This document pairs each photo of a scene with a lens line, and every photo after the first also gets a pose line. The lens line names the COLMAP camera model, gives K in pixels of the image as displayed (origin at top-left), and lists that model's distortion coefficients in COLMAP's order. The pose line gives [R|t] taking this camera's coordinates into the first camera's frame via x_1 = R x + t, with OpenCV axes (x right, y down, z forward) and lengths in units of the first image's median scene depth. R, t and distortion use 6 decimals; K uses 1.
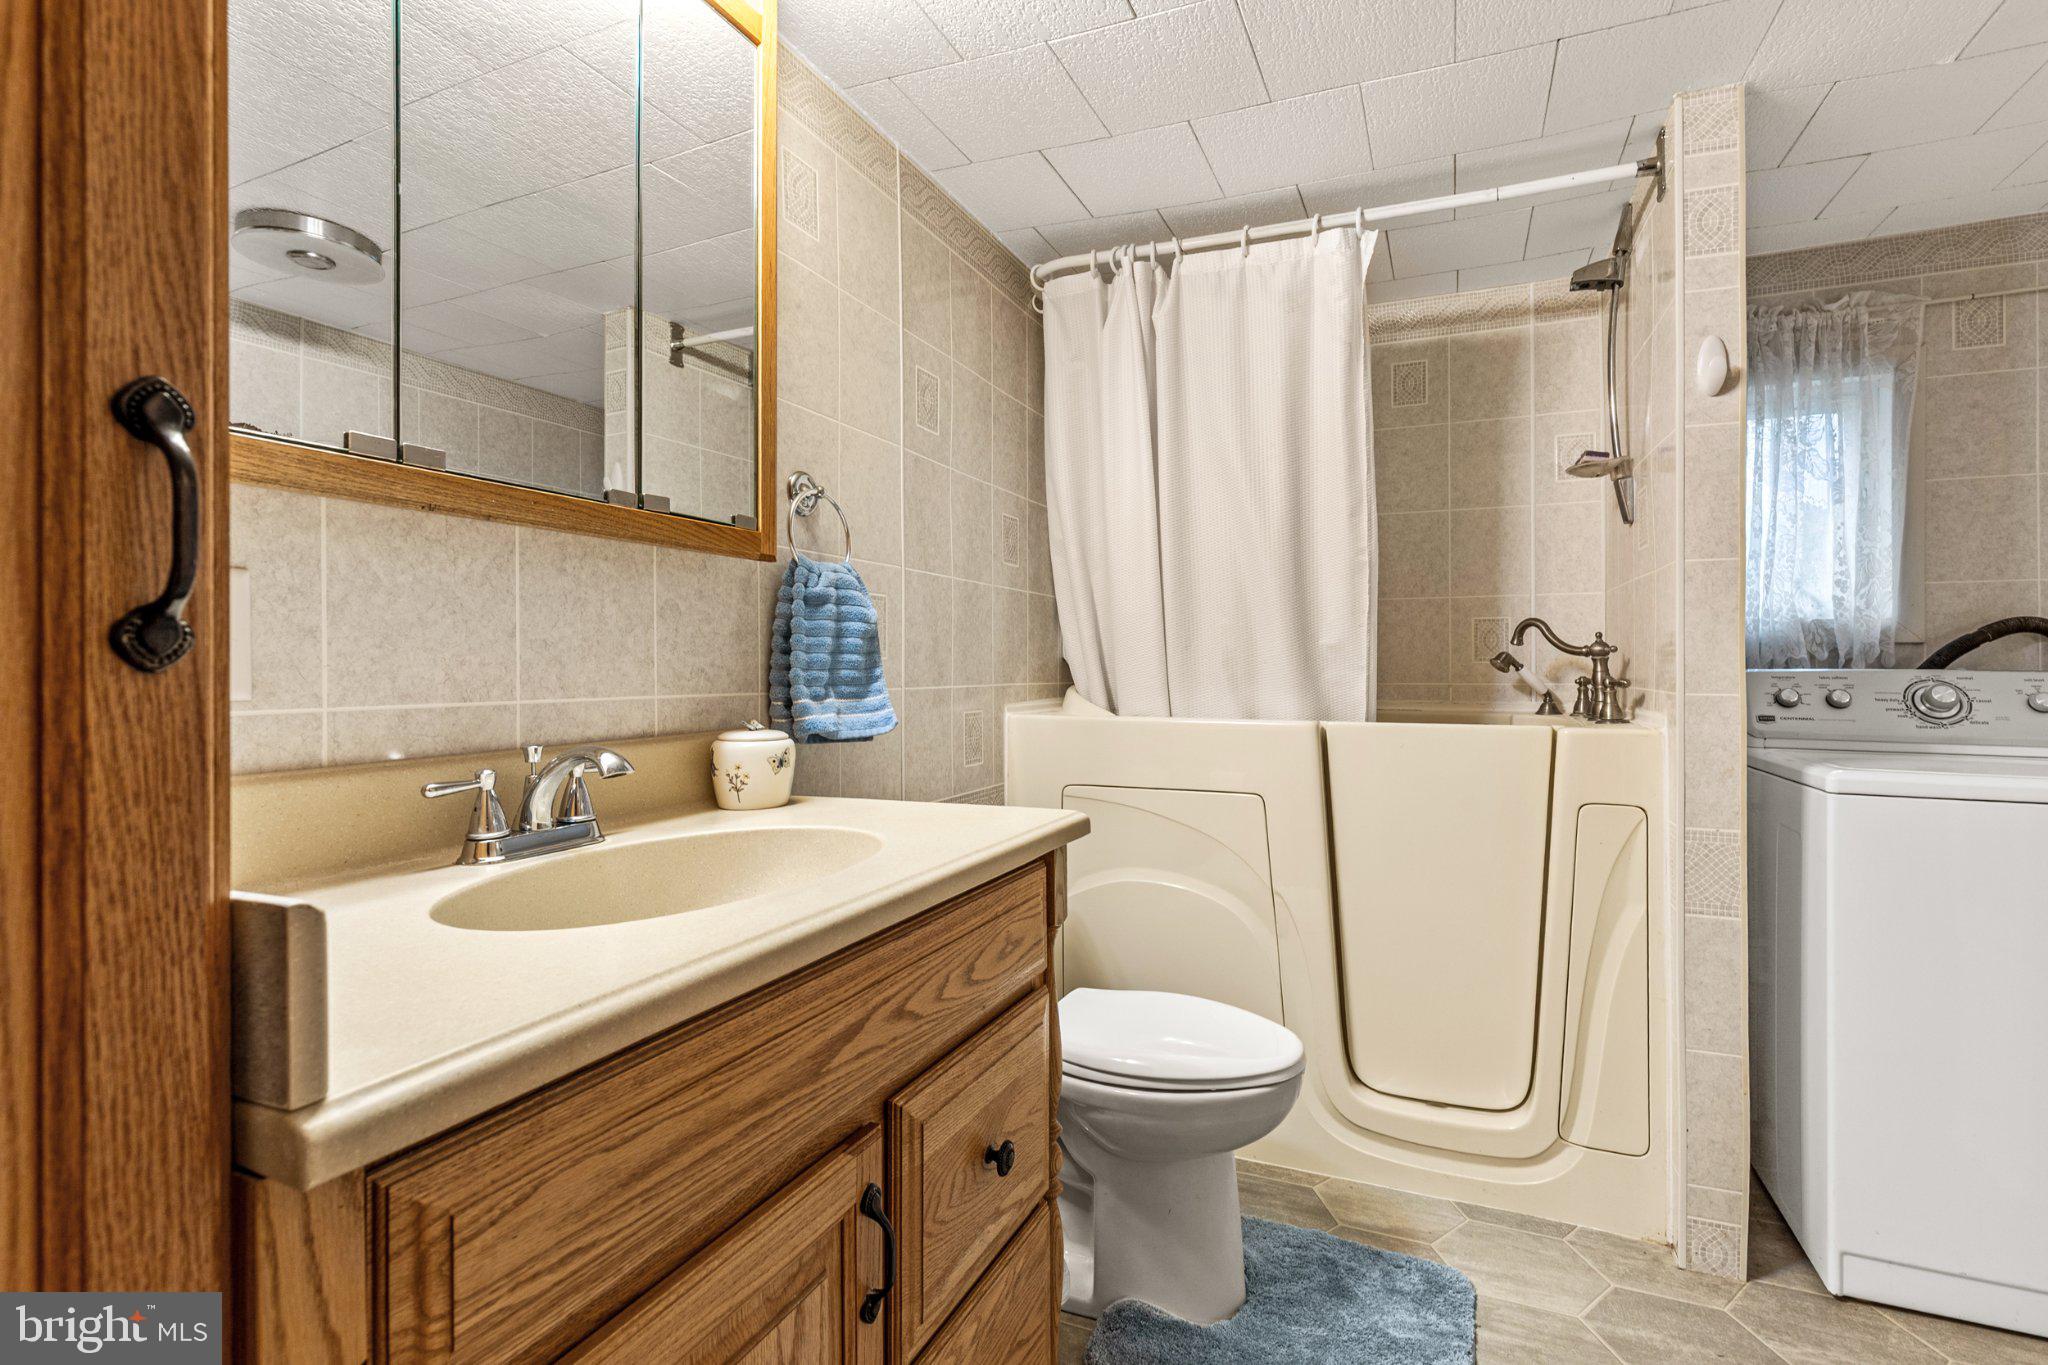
lens RADIAL K [[947.6, 0, 1031.9], [0, 947.6, 674.8], [0, 0, 1]] dist [-0.002301, -0.000500]
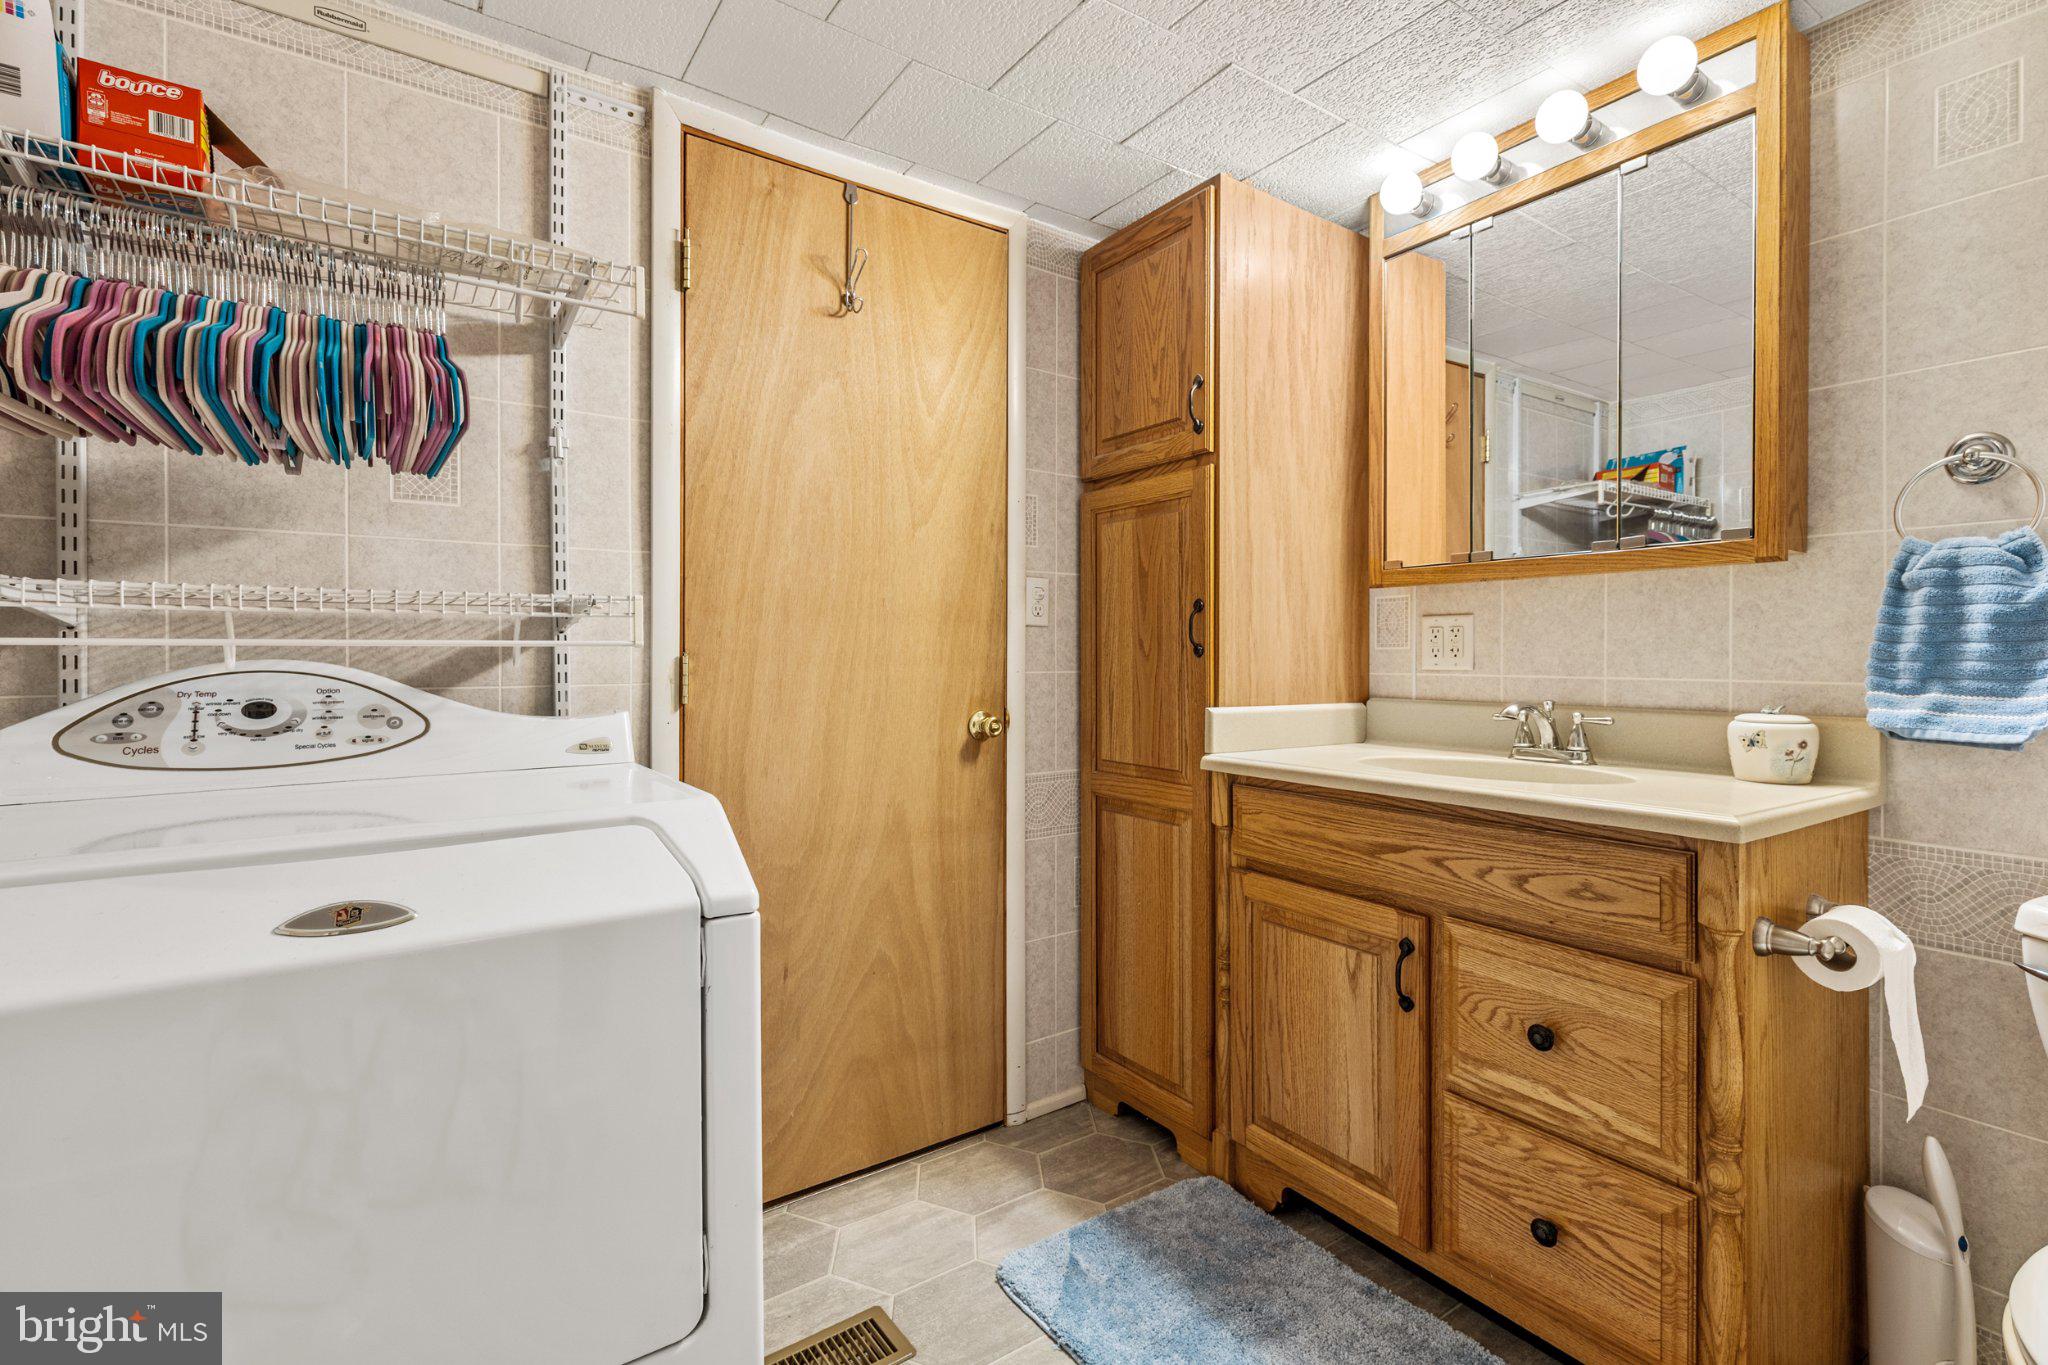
lens RADIAL K [[947.6, 0, 1028.9], [0, 947.6, 664.6], [0, 0, 1]] dist [-0.002301, -0.000500]
pose [[-0.530685, 0.016865, -0.847401, 1.292549], [-0.001247, 0.999785, 0.020679, -0.025103], [0.847568, 0.012030, -0.530550, 0.976243]]
